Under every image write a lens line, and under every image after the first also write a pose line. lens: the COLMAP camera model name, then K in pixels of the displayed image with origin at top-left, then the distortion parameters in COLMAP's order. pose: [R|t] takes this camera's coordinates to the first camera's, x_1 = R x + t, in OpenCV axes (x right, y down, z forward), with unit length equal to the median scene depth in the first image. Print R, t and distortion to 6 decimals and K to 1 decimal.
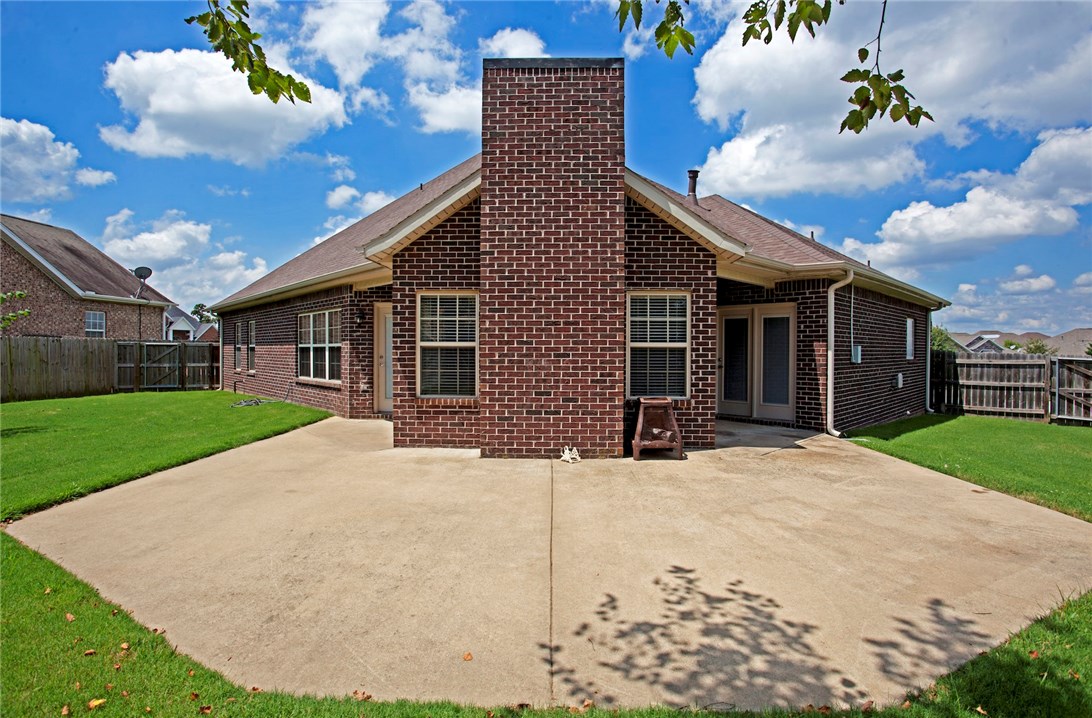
lens RADIAL K [[538.2, 0, 546.1], [0, 538.2, 352.3], [0, 0, 1]] dist [-0.091351, 0.046742]
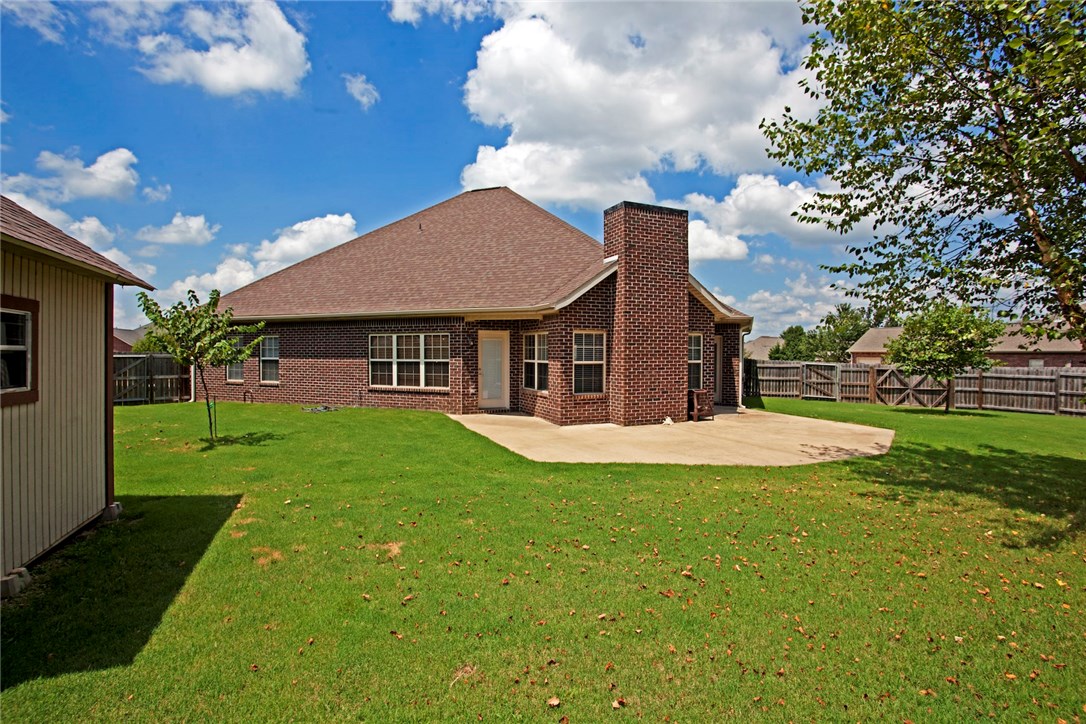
lens RADIAL K [[536.7, 0, 549.0], [0, 536.7, 361.1], [0, 0, 1]] dist [-0.093778, 0.048503]
pose [[0.901190, -0.008873, 0.433334, -0.679444], [0.002195, 0.999871, 0.015910, -0.030656], [-0.433419, -0.013387, 0.901093, -0.302988]]
